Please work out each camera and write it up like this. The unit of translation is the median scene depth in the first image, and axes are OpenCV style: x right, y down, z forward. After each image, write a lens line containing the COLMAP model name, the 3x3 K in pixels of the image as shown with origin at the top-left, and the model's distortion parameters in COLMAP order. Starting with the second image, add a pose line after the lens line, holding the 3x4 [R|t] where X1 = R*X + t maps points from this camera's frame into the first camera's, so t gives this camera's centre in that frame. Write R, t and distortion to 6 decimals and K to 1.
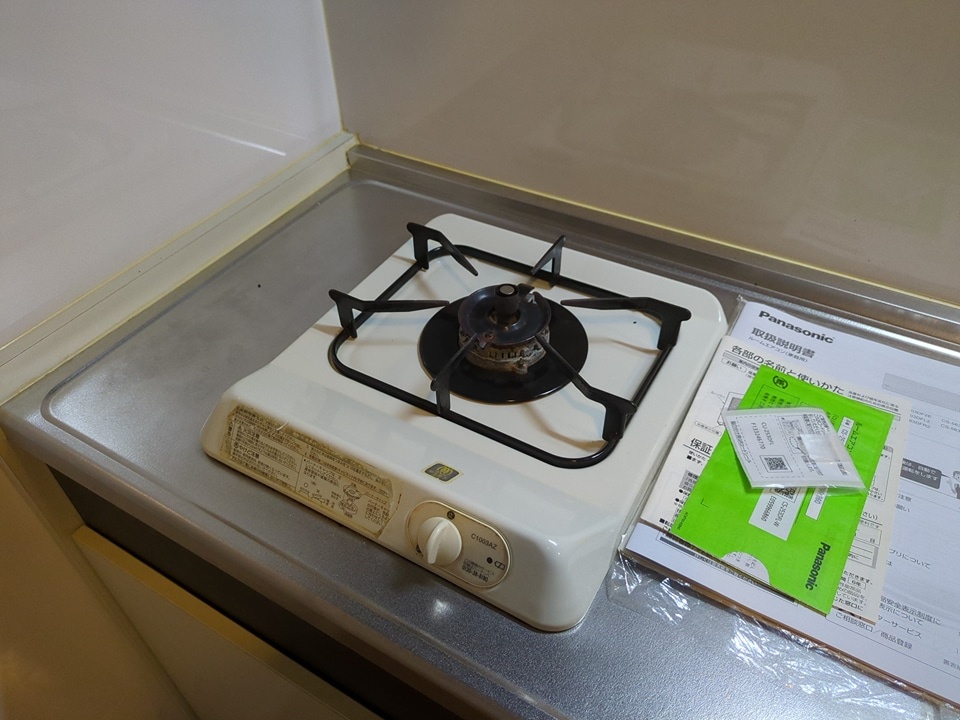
lens RADIAL K [[724.1, 0, 476.1], [0, 724.1, 361.4], [0, 0, 1]] dist [0.042873, -0.000552]
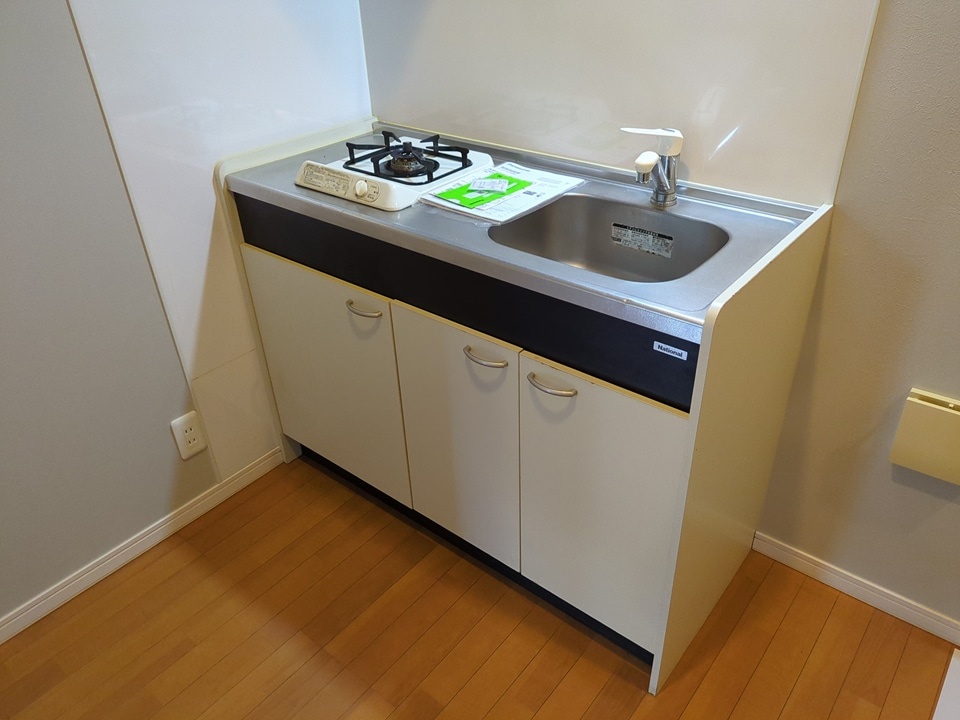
lens RADIAL K [[724.1, 0, 484.5], [0, 724.1, 359.8], [0, 0, 1]] dist [0.042873, -0.000552]
pose [[0.989101, 0.074972, -0.126721, 0.786147], [-0.097676, 0.978116, -0.183707, 1.258122], [0.110175, 0.194083, 0.974779, -1.590725]]
